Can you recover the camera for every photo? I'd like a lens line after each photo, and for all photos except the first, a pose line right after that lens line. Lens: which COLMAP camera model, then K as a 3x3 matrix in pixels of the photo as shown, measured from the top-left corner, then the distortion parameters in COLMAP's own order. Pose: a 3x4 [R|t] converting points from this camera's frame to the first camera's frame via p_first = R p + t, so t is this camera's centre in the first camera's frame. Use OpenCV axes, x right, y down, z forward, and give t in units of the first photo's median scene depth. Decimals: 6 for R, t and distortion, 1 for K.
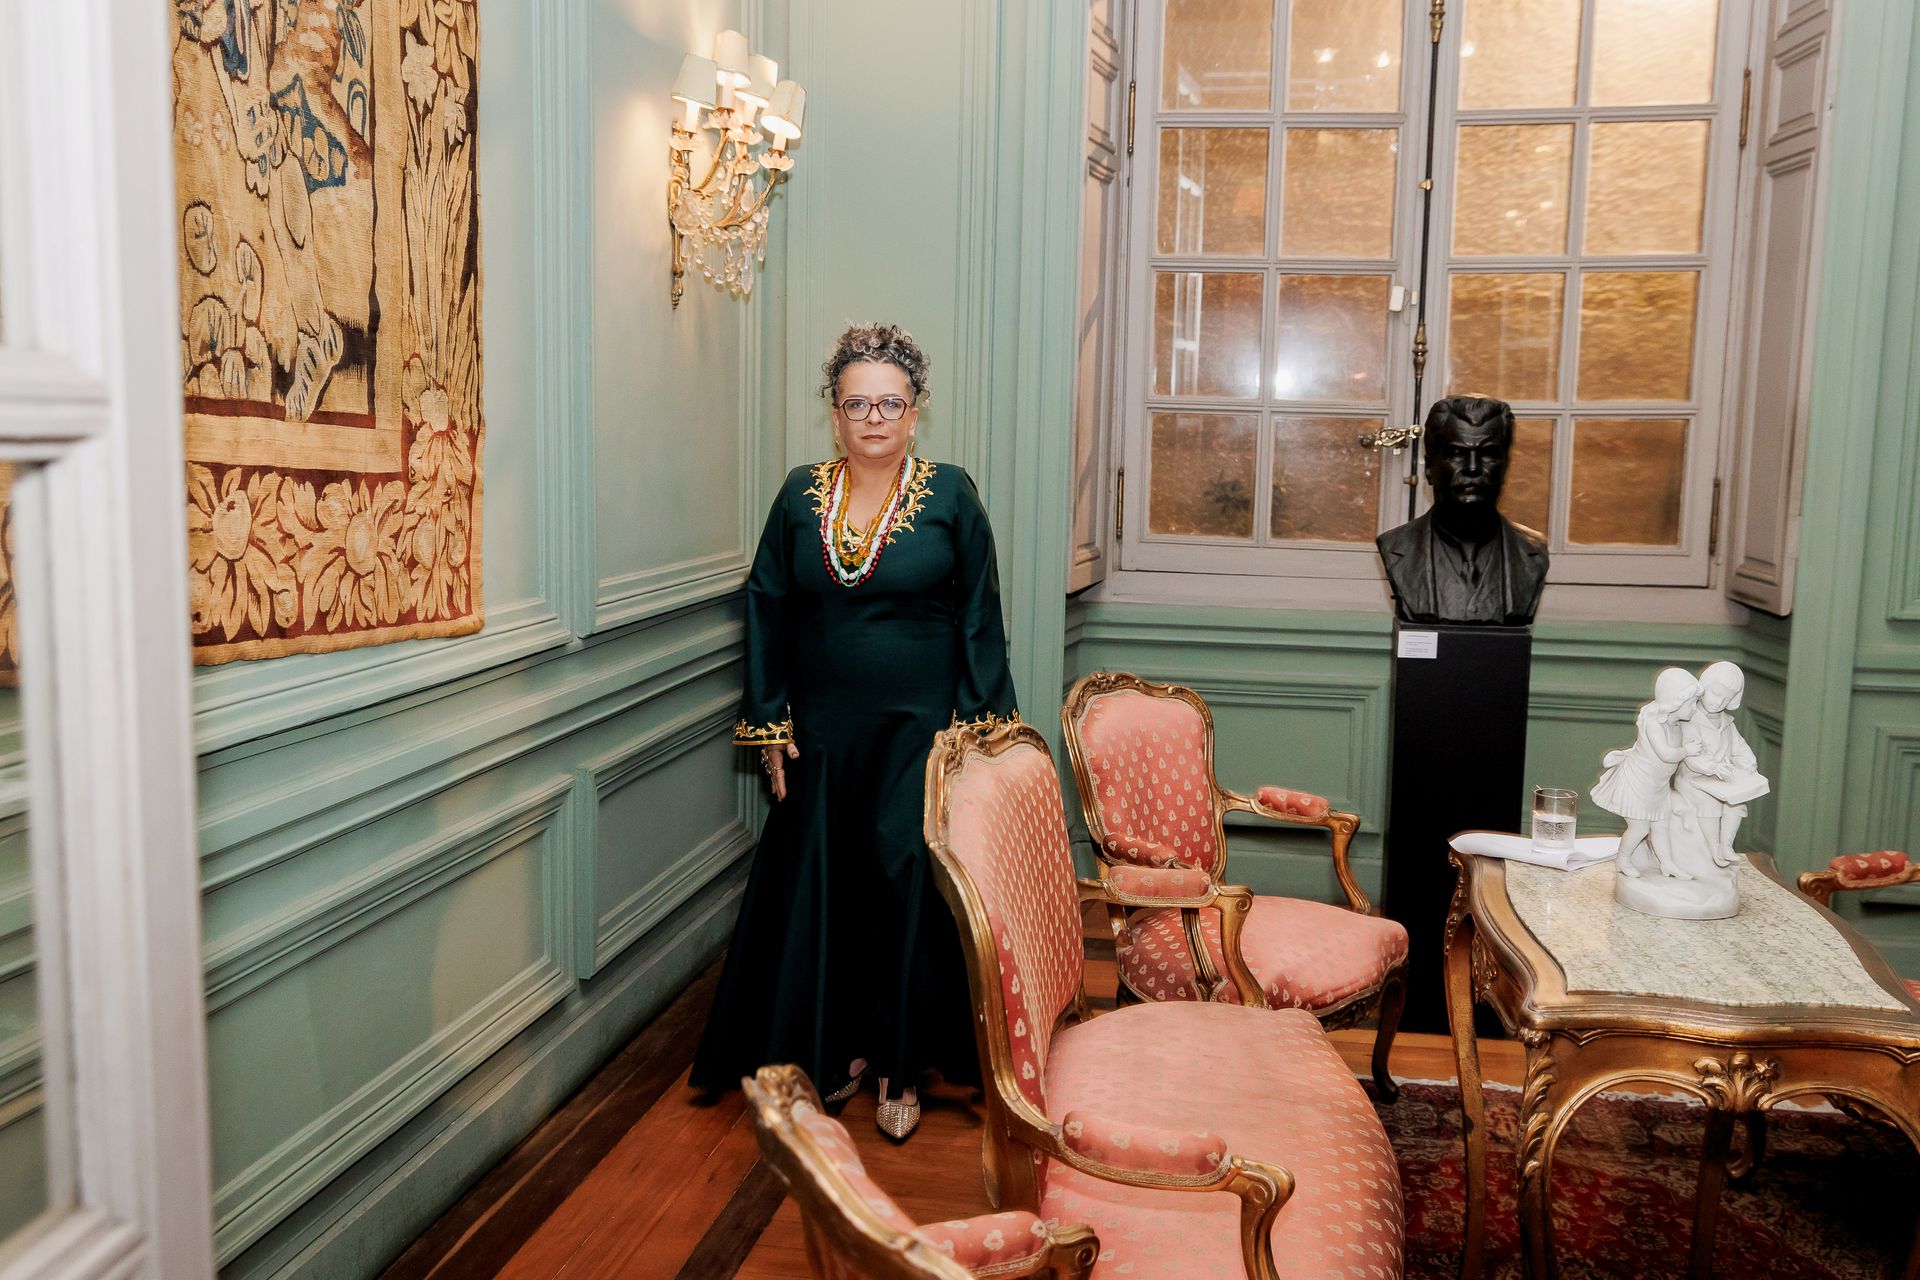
lens RADIAL K [[1786.4, 0, 960.9], [0, 1786.4, 664.3], [0, 0, 1]] dist [-0.021292, 0.015593]
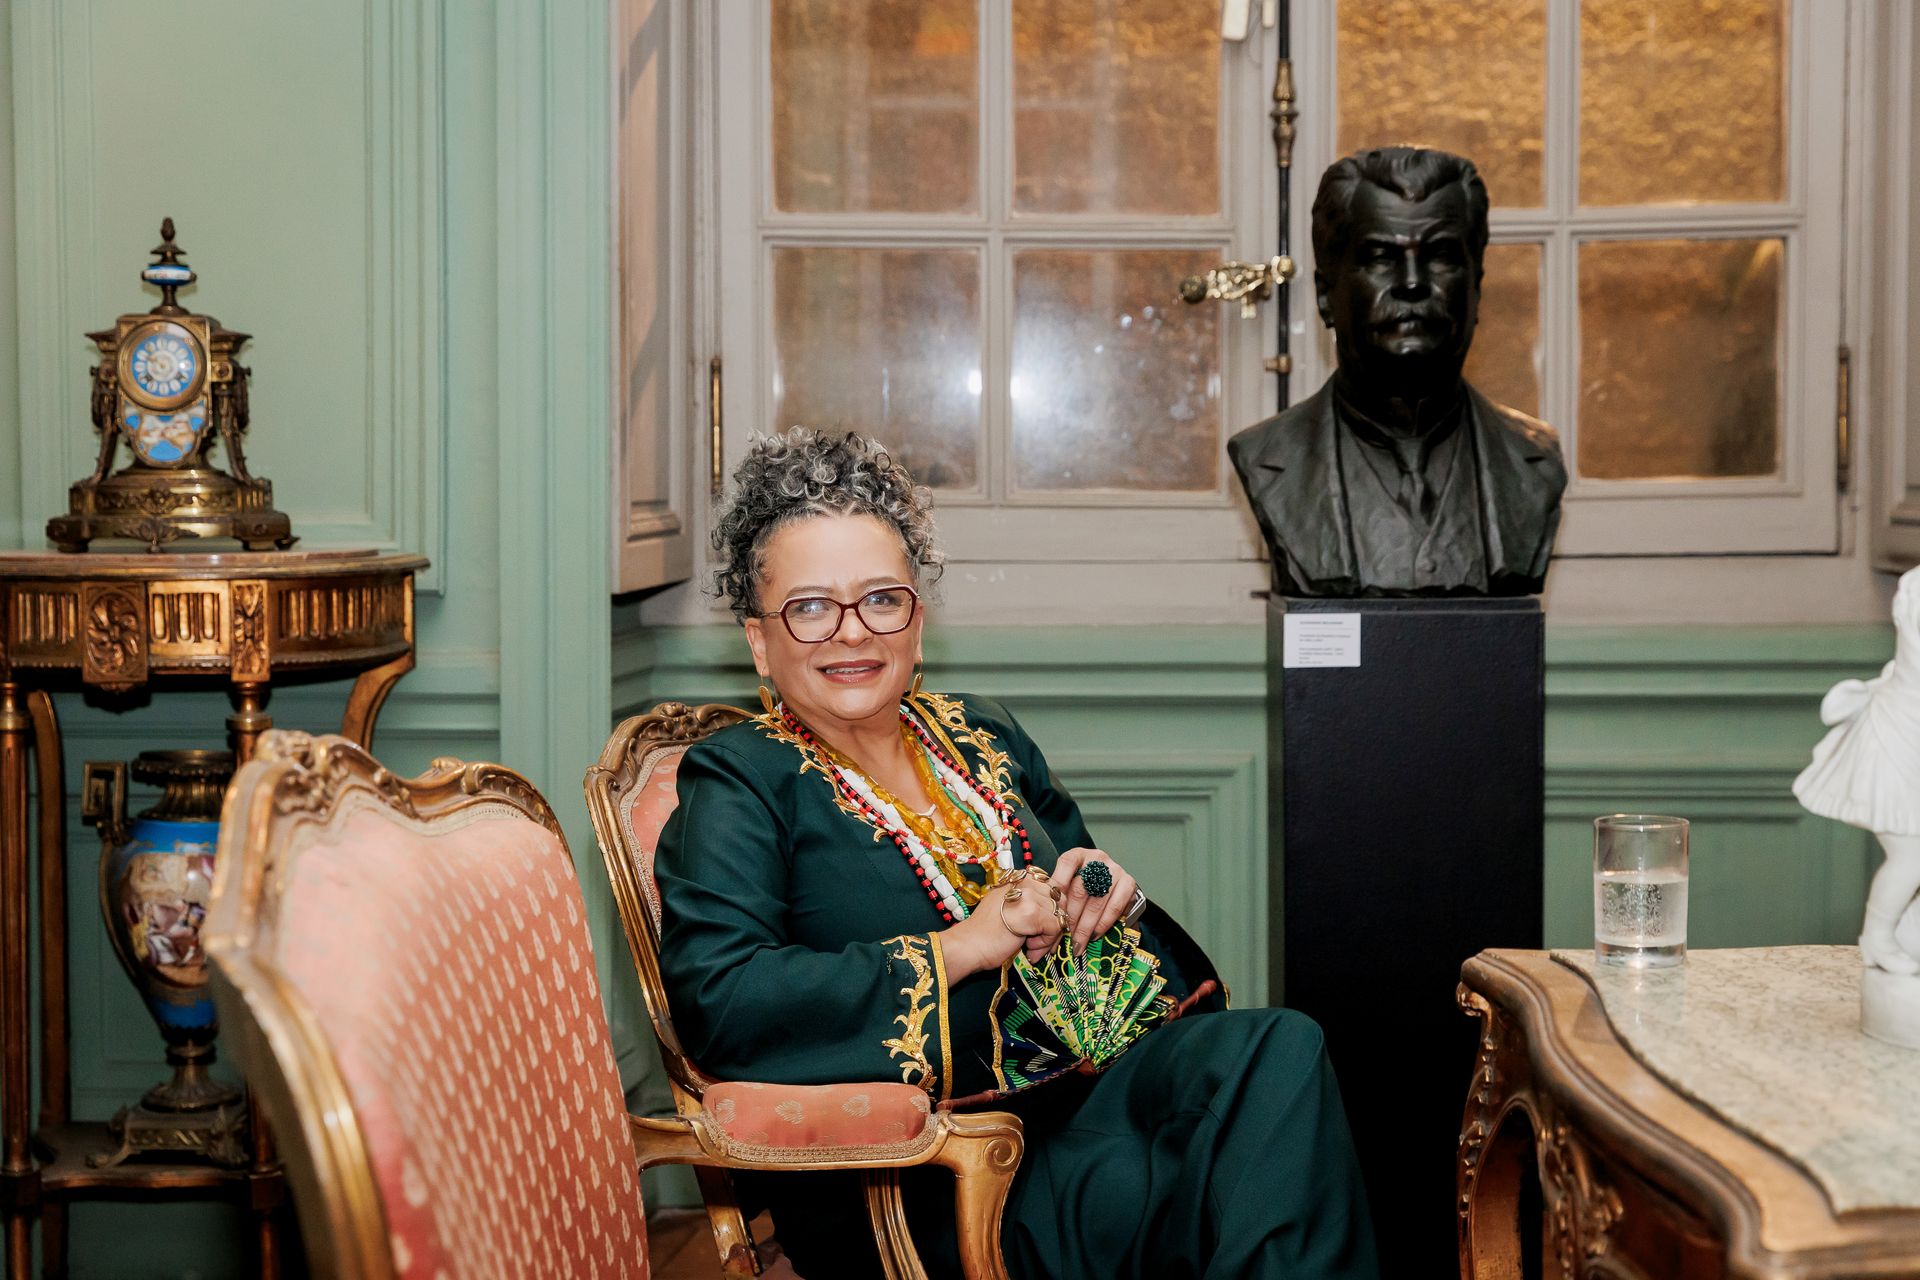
lens RADIAL K [[3161.0, 0, 960.0], [0, 3161.0, 640.0], [0, 0, 1]] dist [-0.011931, -0.003592]
pose [[0.986942, -0.030048, 0.158249, 0.018809], [0.041535, 0.996697, -0.069789, 0.045996], [-0.155629, 0.075451, 0.984930, 0.154761]]
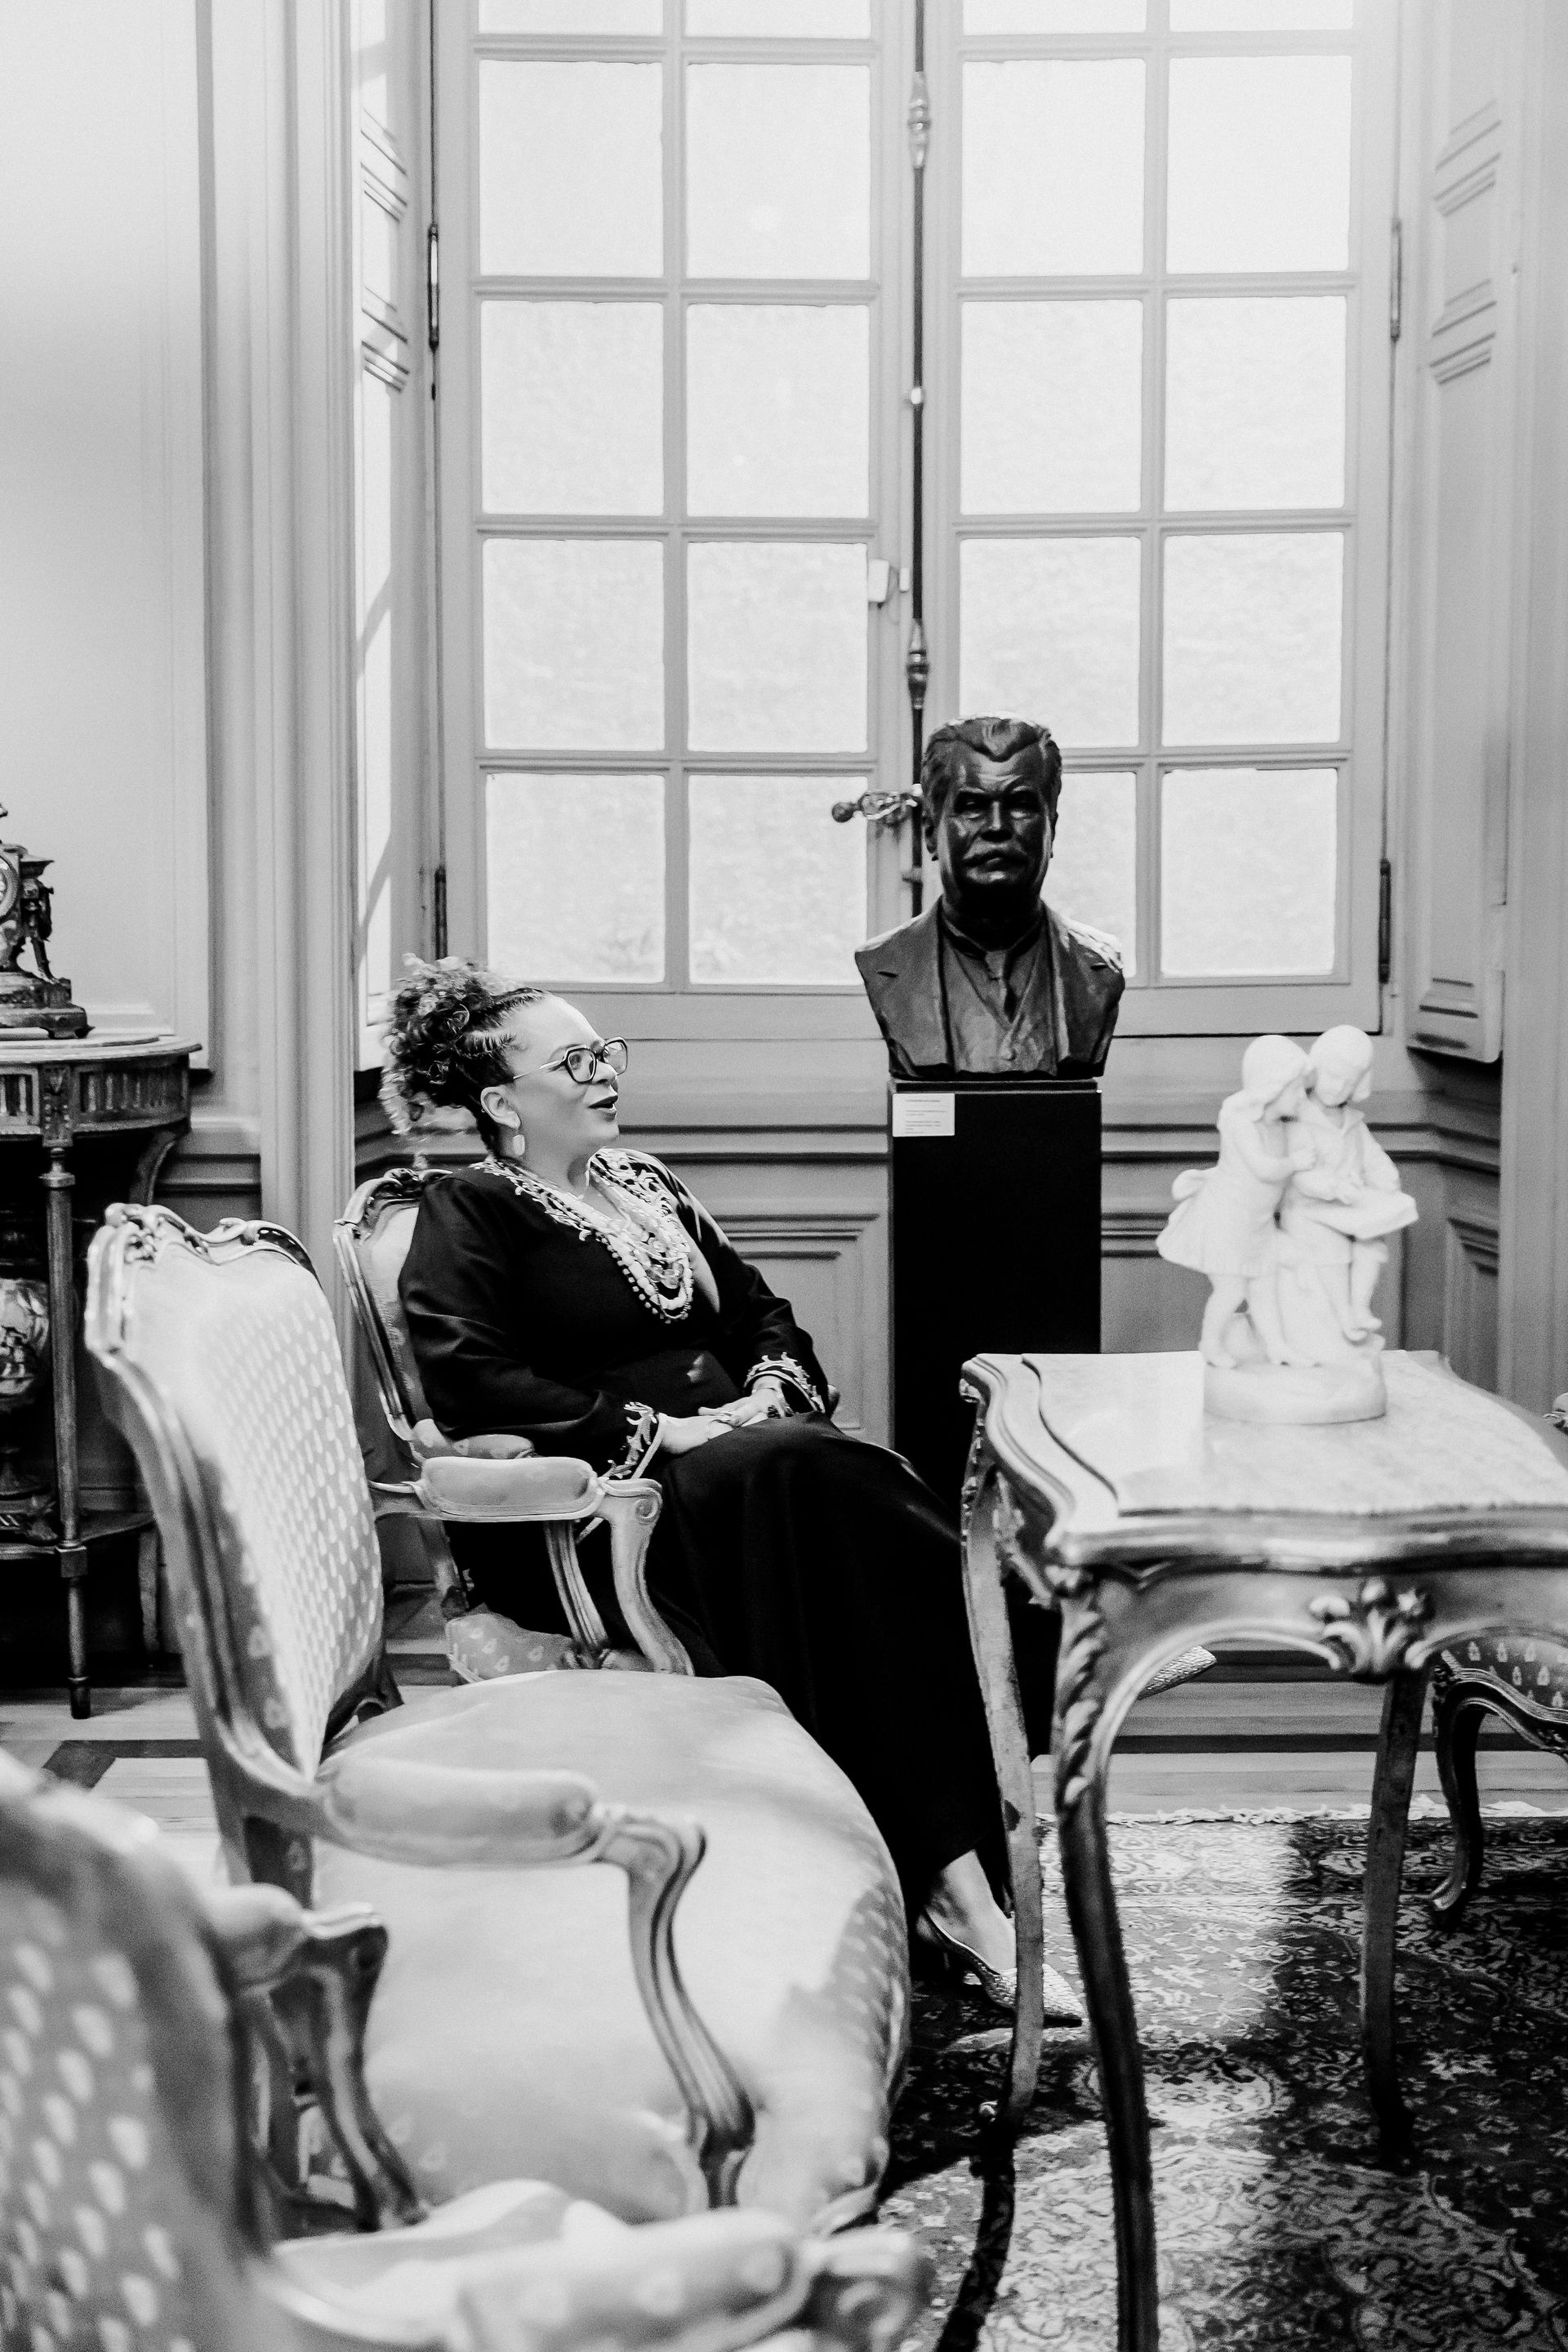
lens RADIAL K [[3059.0, 0, 784.0], [0, 3059.0, 1176.0], [0, 0, 1]] dist [0.006566, -0.031066]
pose [[0.981819, -0.036948, 0.186190, 0.010789], [0.044359, 0.998374, -0.035791, 0.046073], [-0.184565, 0.043399, 0.981862, -0.029203]]
